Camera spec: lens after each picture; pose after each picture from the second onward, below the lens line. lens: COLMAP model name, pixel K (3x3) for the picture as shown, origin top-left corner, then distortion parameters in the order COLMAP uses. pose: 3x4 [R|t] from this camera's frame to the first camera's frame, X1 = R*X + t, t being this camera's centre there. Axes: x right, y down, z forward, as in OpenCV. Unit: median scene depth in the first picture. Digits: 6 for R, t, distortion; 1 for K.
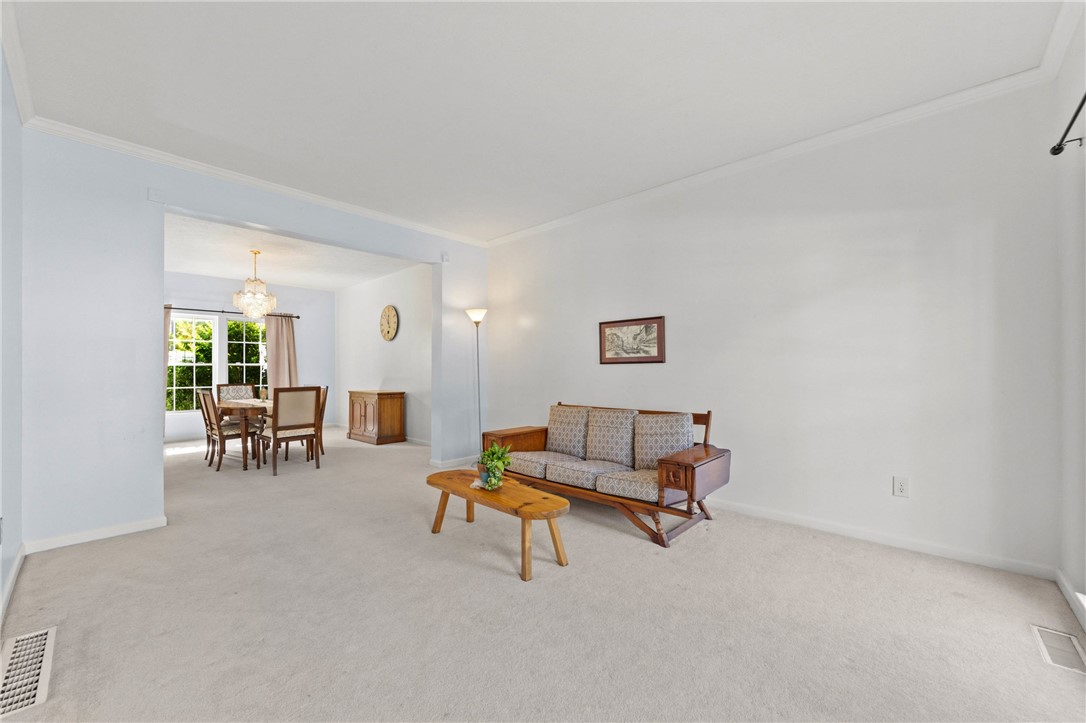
lens RADIAL K [[429.2, 0, 542.8], [0, 429.2, 371.8], [0, 0, 1]] dist [-0.005330, 0.000428]
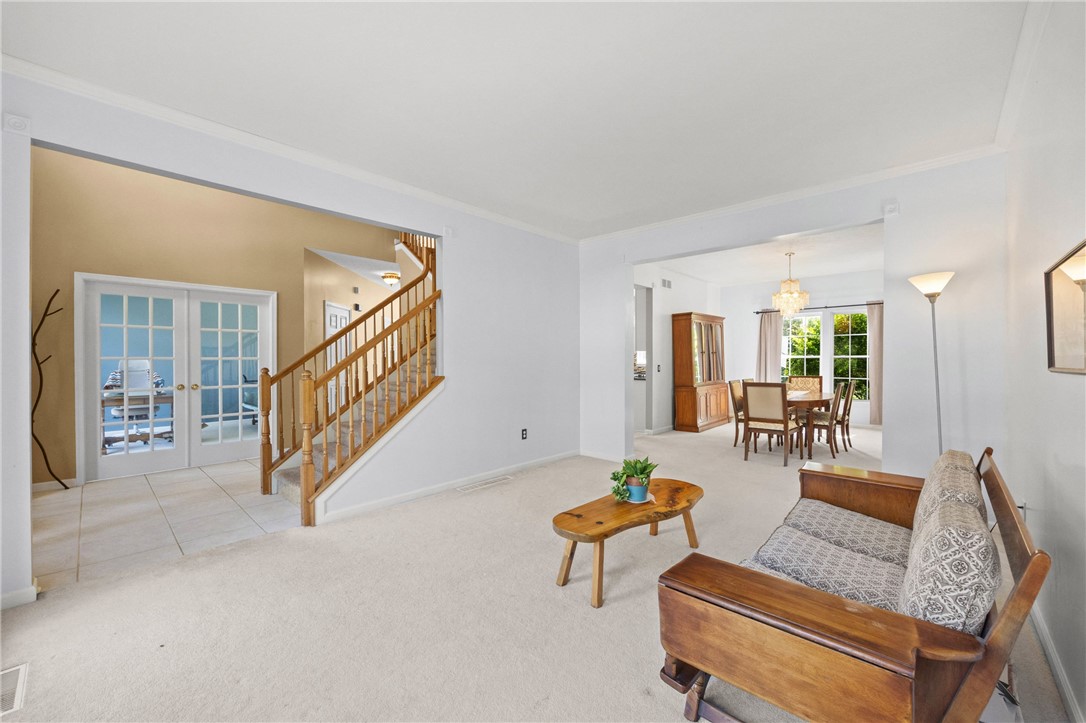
lens RADIAL K [[429.2, 0, 546.3], [0, 429.2, 357.6], [0, 0, 1]] dist [-0.005330, 0.000428]
pose [[0.008659, 0.003729, -0.999956, 0.451982], [-0.001362, 0.999992, 0.003718, -0.027293], [0.999962, 0.001329, 0.008664, 0.441740]]
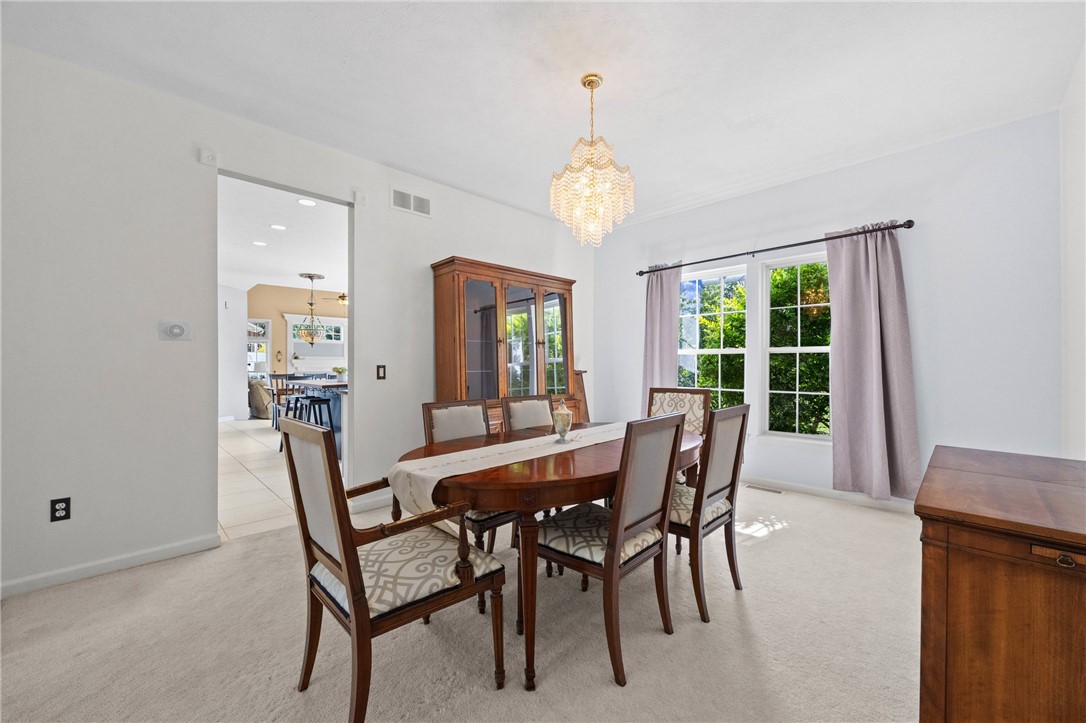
lens RADIAL K [[429.2, 0, 540.0], [0, 429.2, 363.1], [0, 0, 1]] dist [-0.005330, 0.000428]
pose [[-0.040906, 0.015444, -0.999044, -0.284800], [-0.004644, 0.999867, 0.015647, -0.013254], [0.999152, 0.005280, -0.040829, 1.114598]]
